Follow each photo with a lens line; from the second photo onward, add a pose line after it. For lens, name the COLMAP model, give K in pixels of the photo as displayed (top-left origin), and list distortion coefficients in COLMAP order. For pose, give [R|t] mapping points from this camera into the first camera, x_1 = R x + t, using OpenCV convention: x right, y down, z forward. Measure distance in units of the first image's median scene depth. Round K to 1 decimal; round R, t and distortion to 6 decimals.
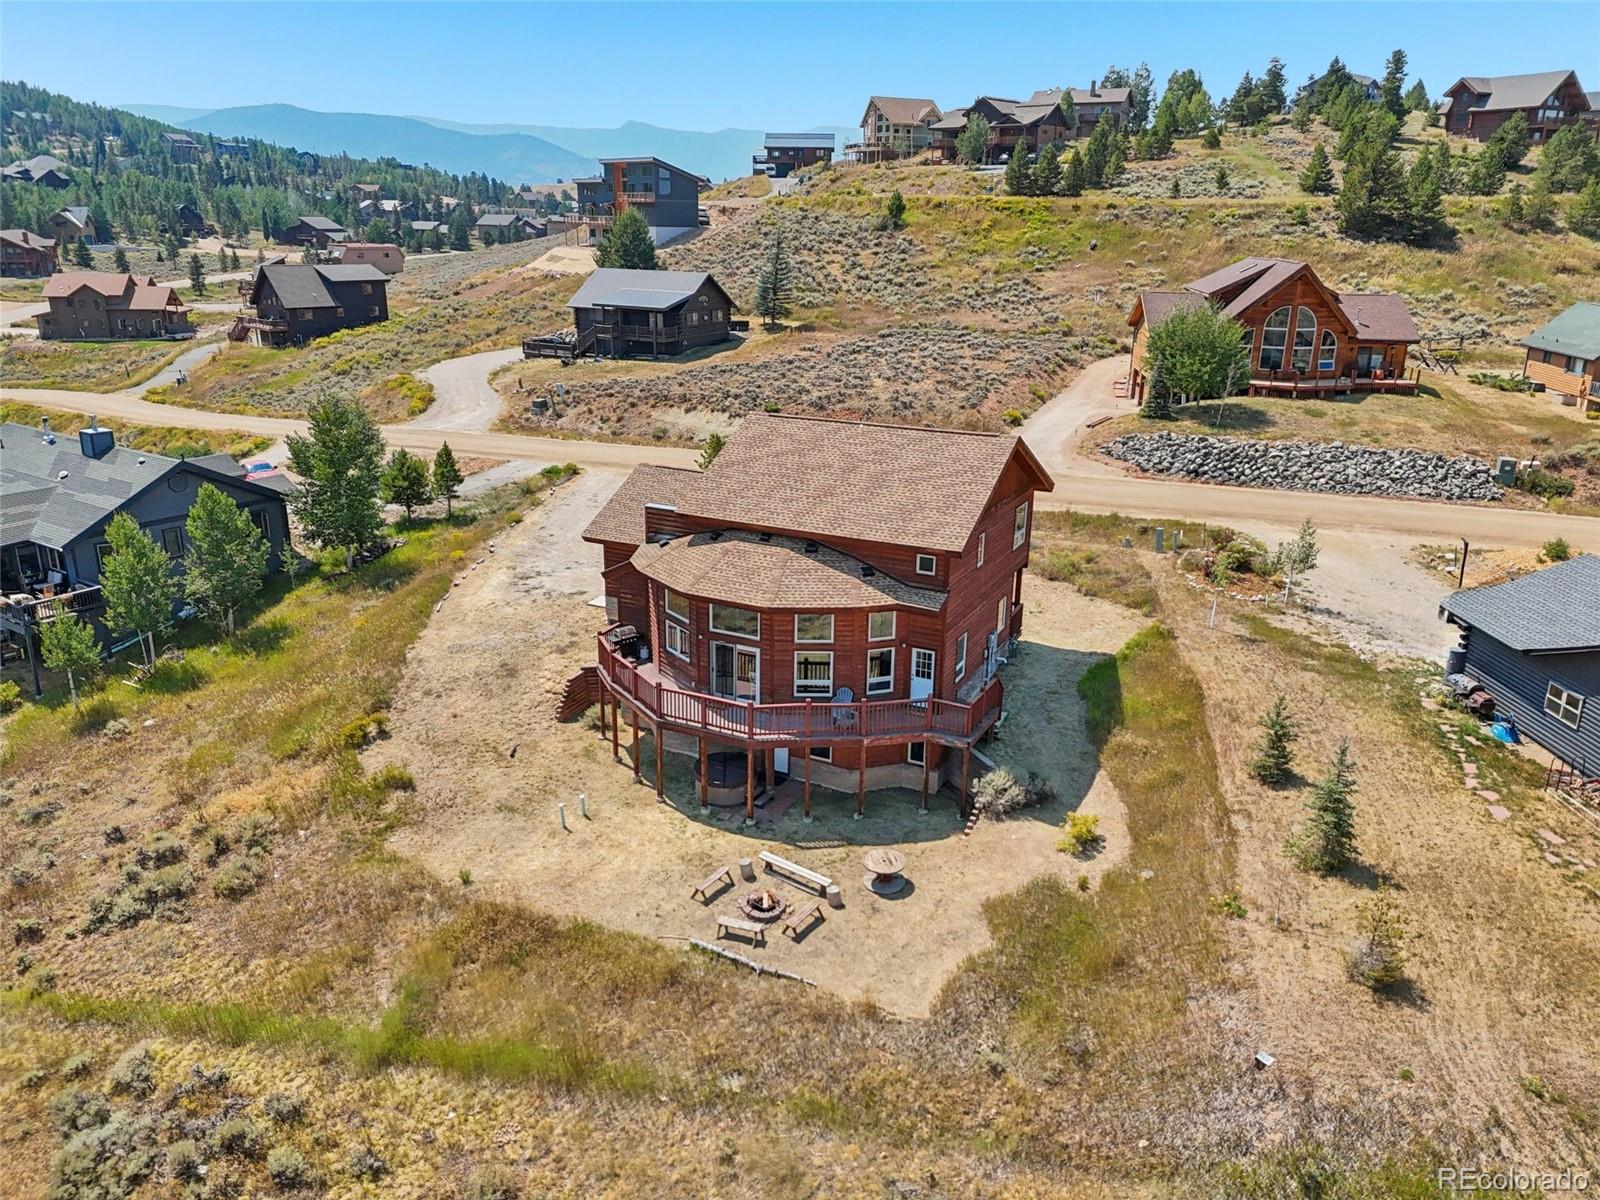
lens RADIAL K [[1161.4, 0, 800.0], [0, 1161.4, 600.0], [0, 0, 1]] dist [0.077649, -0.082251]
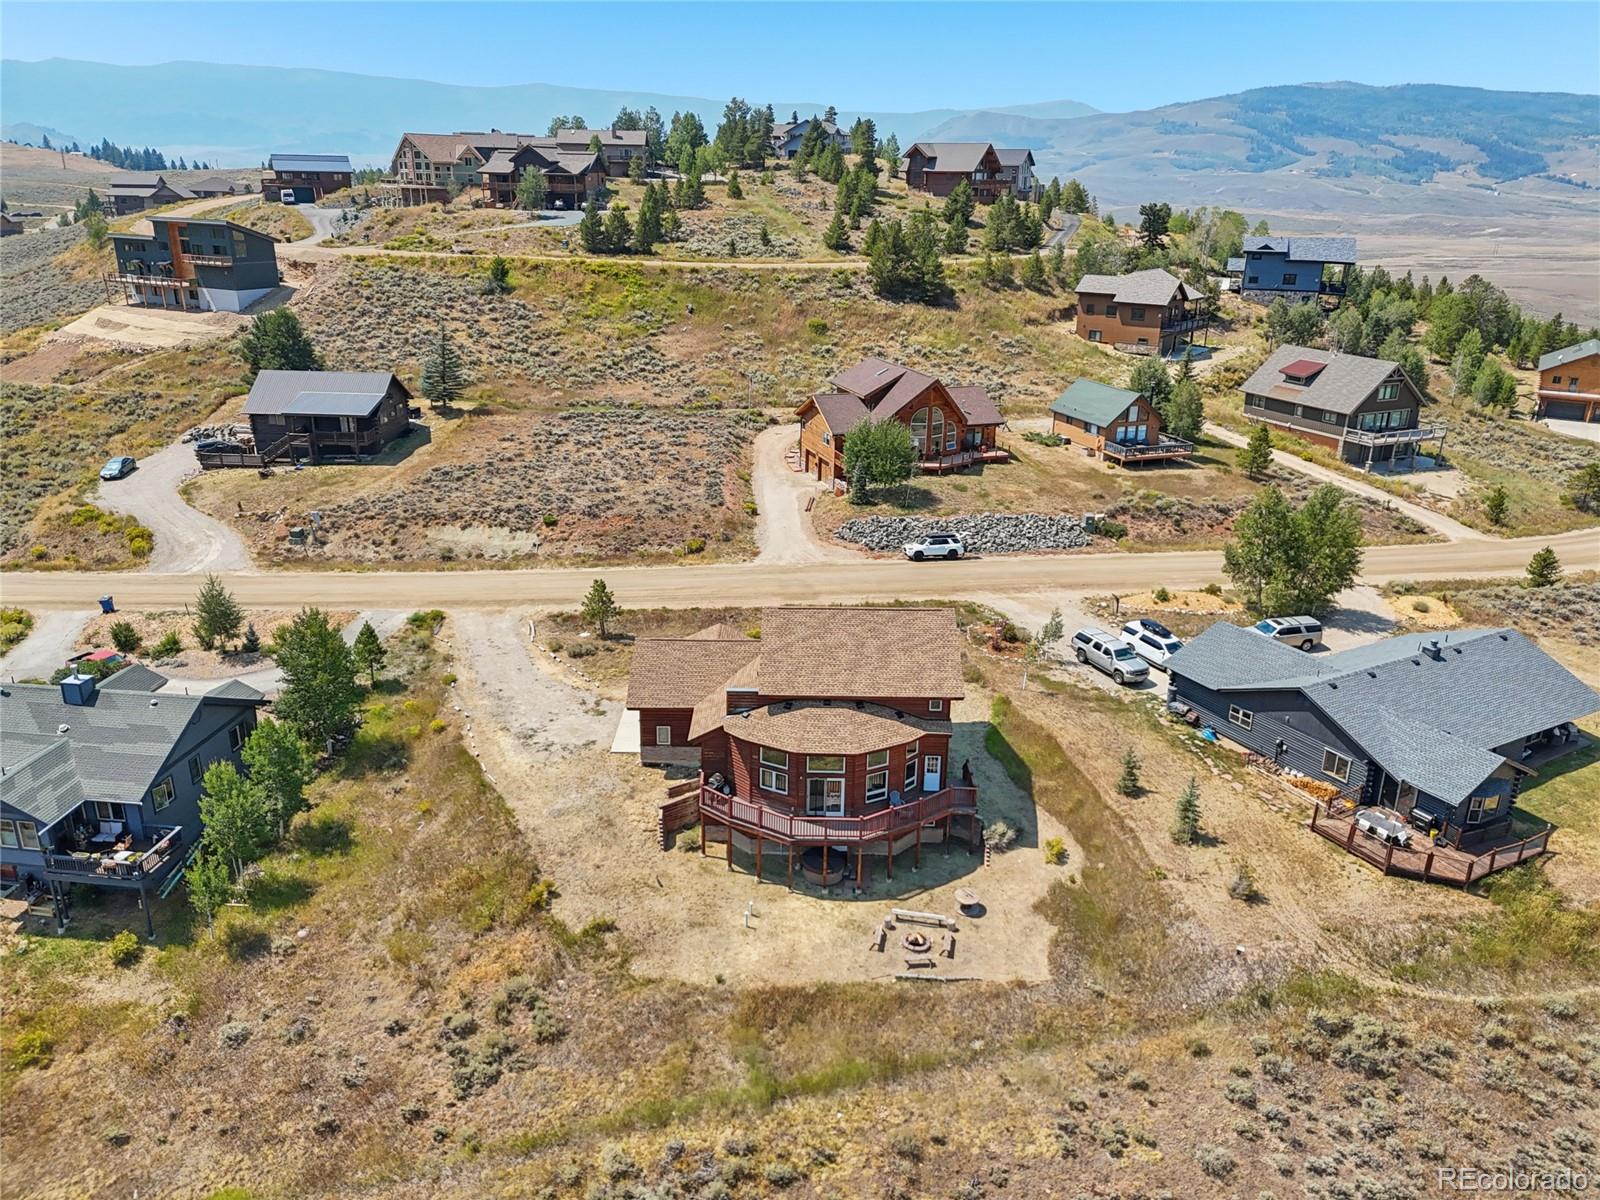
lens RADIAL K [[1161.4, 0, 800.0], [0, 1161.4, 600.0], [0, 0, 1]] dist [0.077649, -0.082251]
pose [[0.894950, -0.152422, 0.419323, -0.338882], [0.137345, 0.988314, 0.066117, -0.146444], [-0.424501, -0.001580, 0.905426, -0.175687]]
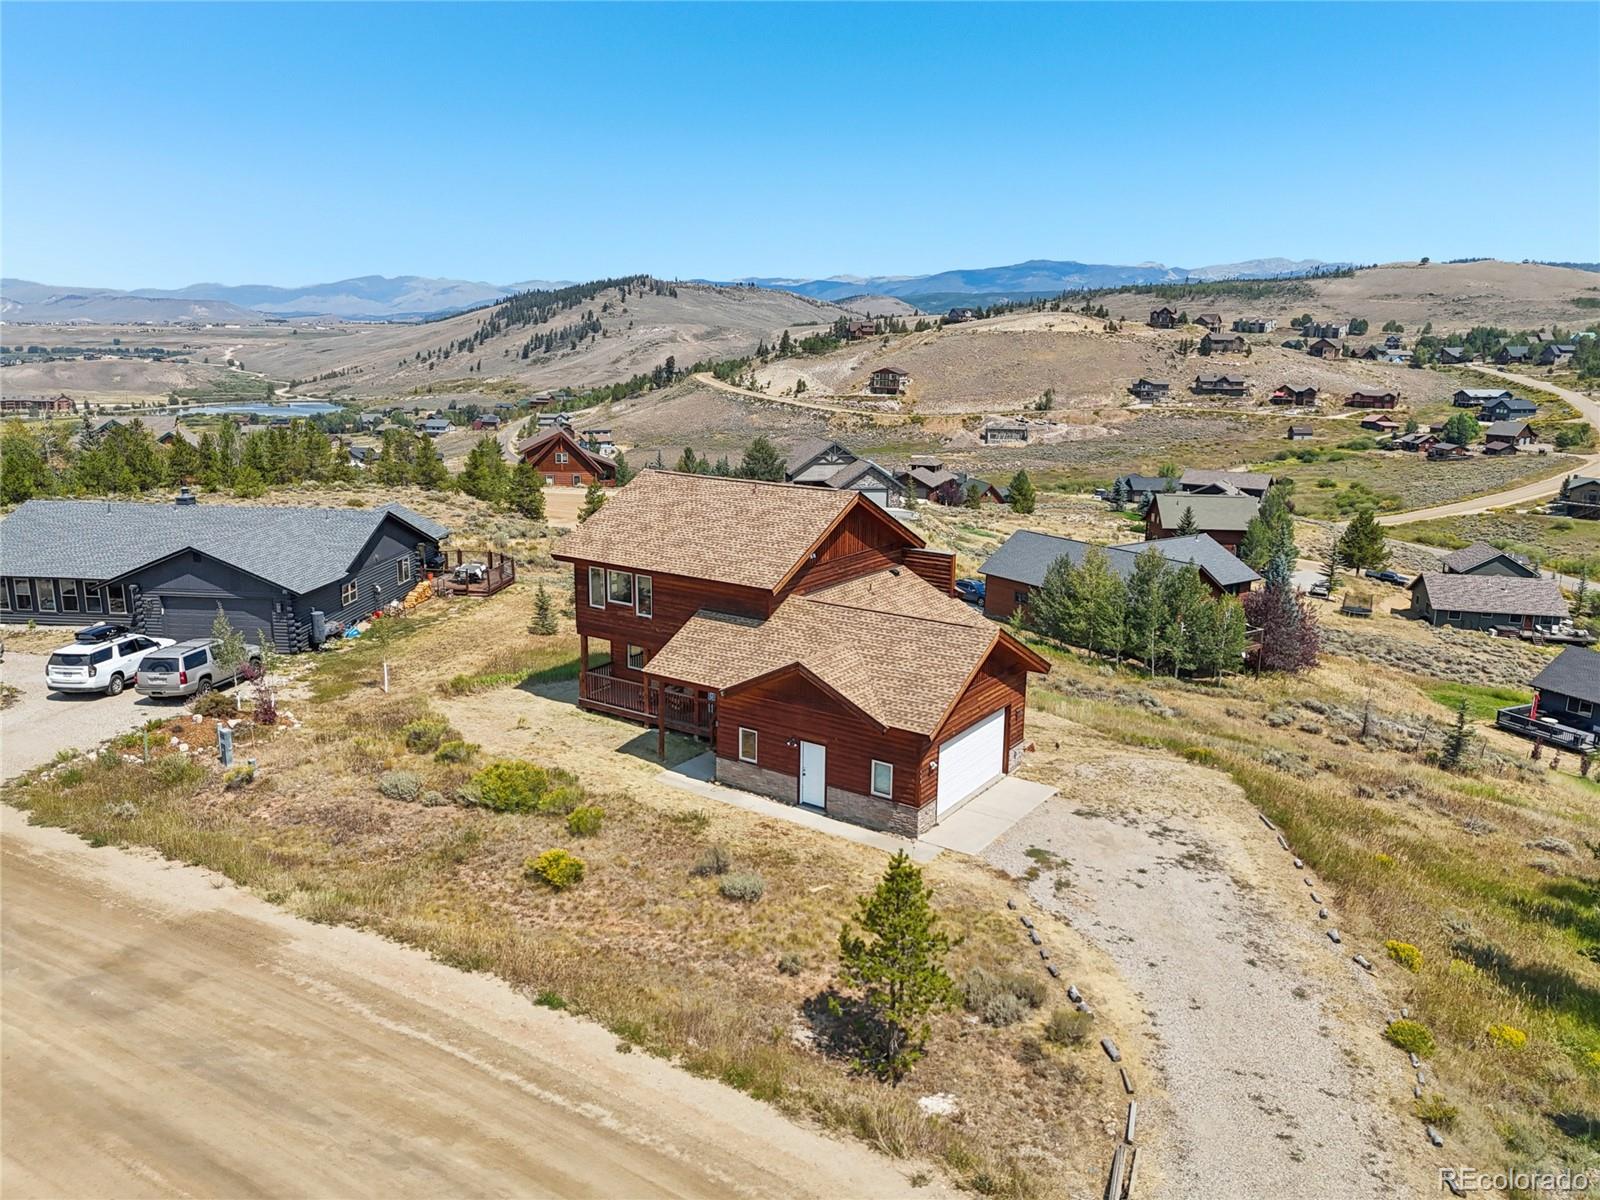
lens RADIAL K [[1161.4, 0, 800.0], [0, 1161.4, 600.0], [0, 0, 1]] dist [0.077649, -0.082251]
pose [[-0.989782, -0.069767, 0.124356, -0.069672], [0.001038, 0.868574, 0.495558, -0.324155], [-0.142586, 0.490623, -0.859627, 1.059631]]
